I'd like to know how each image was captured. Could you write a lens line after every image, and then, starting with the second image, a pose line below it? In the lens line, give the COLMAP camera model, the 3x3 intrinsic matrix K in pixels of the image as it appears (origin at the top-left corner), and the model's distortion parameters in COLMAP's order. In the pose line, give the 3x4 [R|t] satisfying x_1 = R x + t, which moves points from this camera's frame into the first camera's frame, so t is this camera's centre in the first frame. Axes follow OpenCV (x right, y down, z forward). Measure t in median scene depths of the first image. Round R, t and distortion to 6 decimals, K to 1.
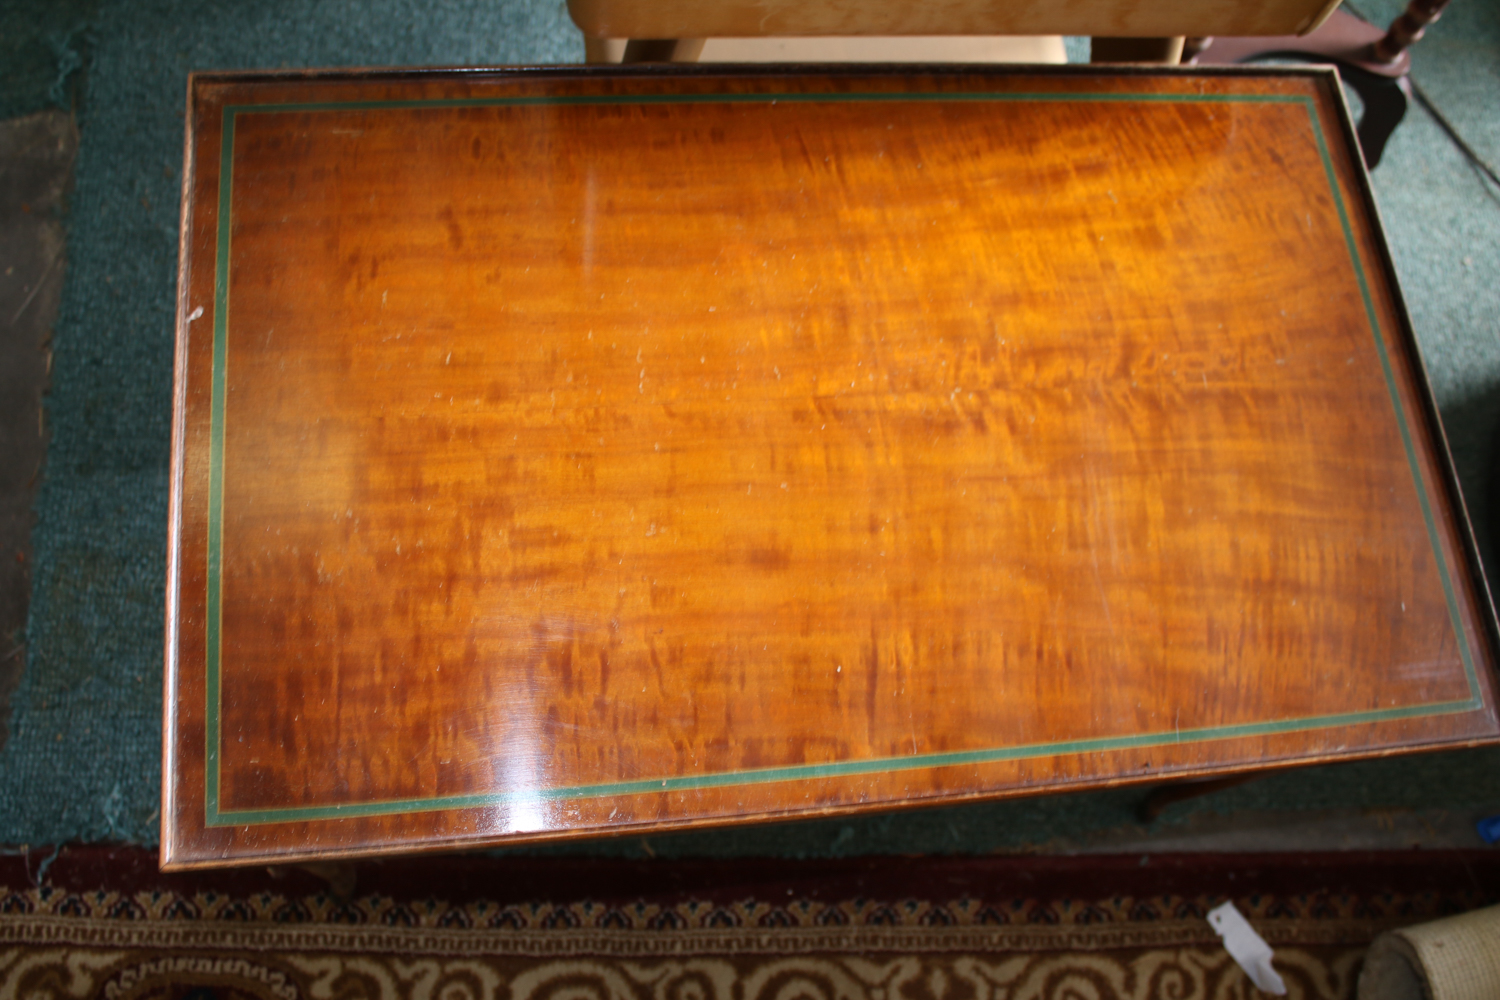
lens RADIAL K [[1425.0, 0, 794.2], [0, 1425.0, 515.0], [0, 0, 1]] dist [-0.071199, 0.000000]
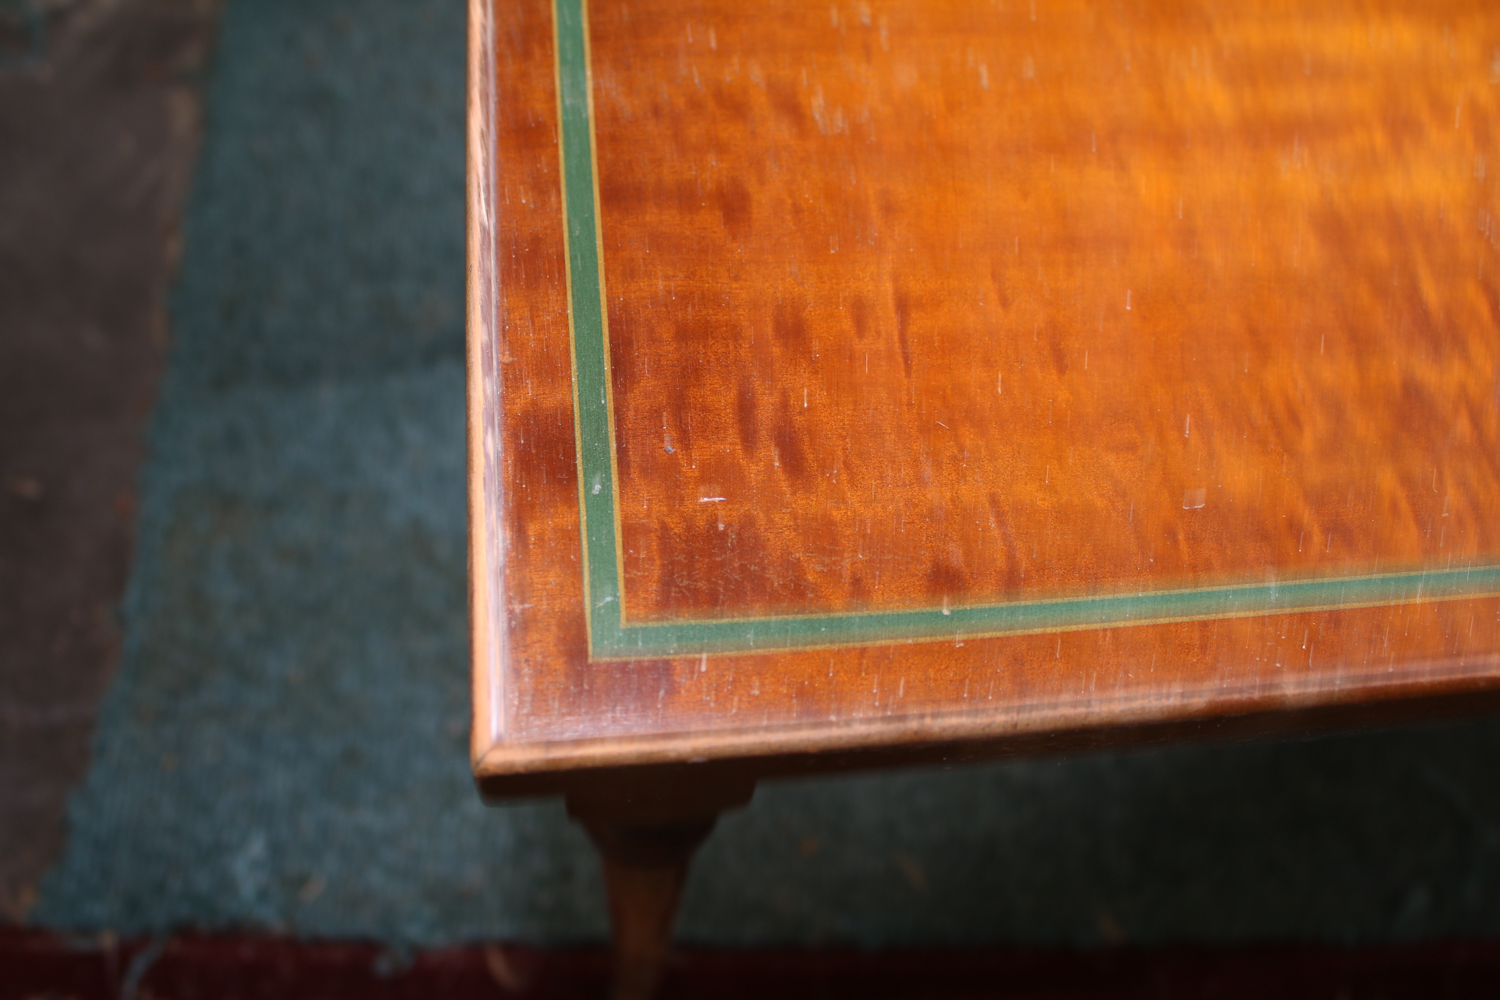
lens RADIAL K [[1425.0, 0, 752.3], [0, 1425.0, 506.6], [0, 0, 1]] dist [-0.071199, 0.000000]
pose [[0.995817, -0.030584, -0.086099, -0.332933], [0.018274, 0.989942, -0.140286, 0.226509], [0.089523, 0.138126, 0.986360, 0.614666]]
